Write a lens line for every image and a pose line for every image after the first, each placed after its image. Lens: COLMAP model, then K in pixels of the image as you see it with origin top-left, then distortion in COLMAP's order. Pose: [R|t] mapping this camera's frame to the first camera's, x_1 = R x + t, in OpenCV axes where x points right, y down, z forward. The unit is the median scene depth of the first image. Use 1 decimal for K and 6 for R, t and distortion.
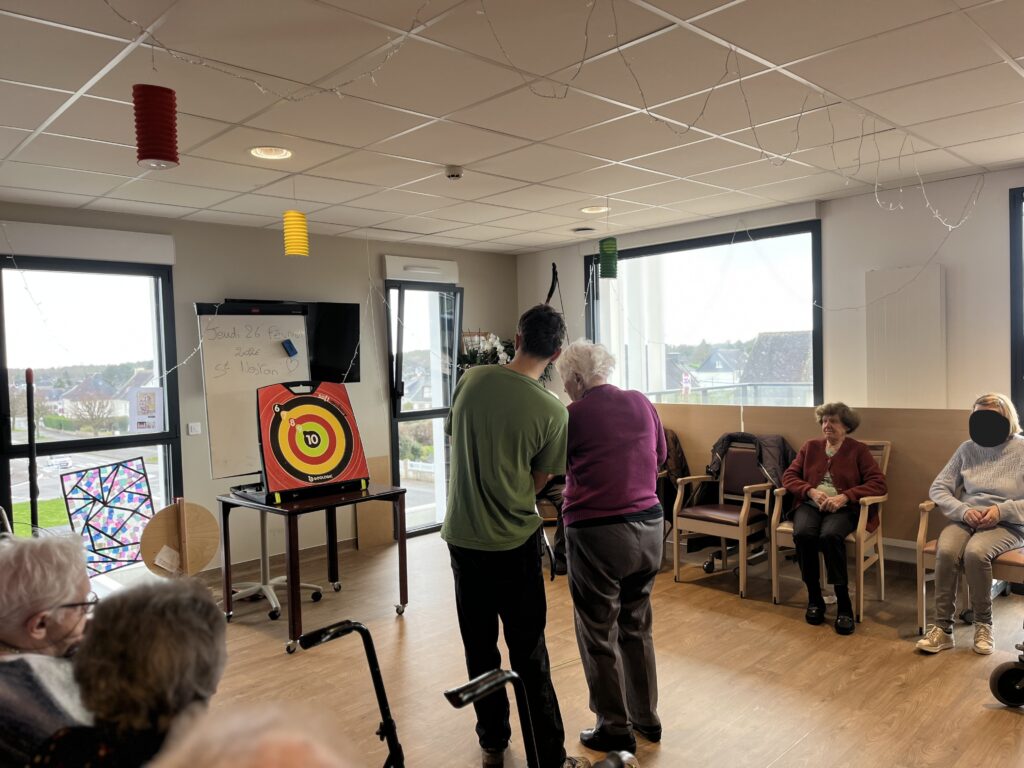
lens RADIAL K [[772.0, 0, 517.2], [0, 772.0, 388.1], [0, 0, 1]] dist [0.060512, -0.071342]
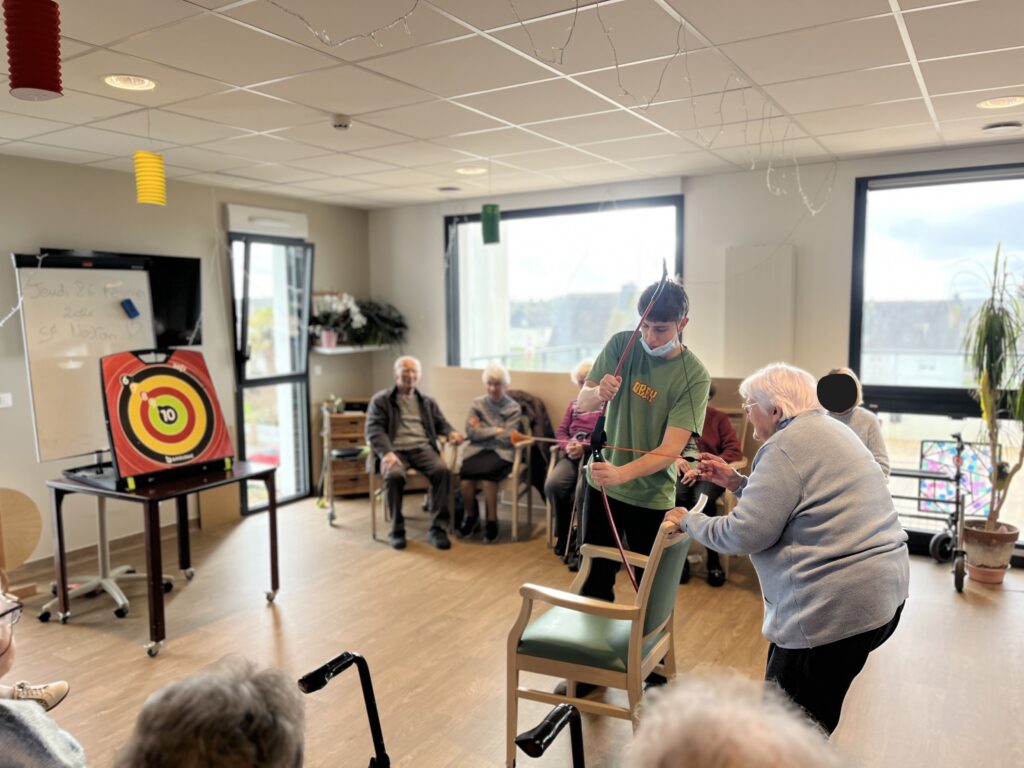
lens RADIAL K [[772.0, 0, 513.8], [0, 772.0, 384.5], [0, 0, 1]] dist [0.060512, -0.071342]
pose [[0.970289, -0.002173, 0.241941, -0.093124], [-0.011205, 0.998483, 0.053905, -0.019906], [-0.241691, -0.055014, 0.968792, 0.045986]]
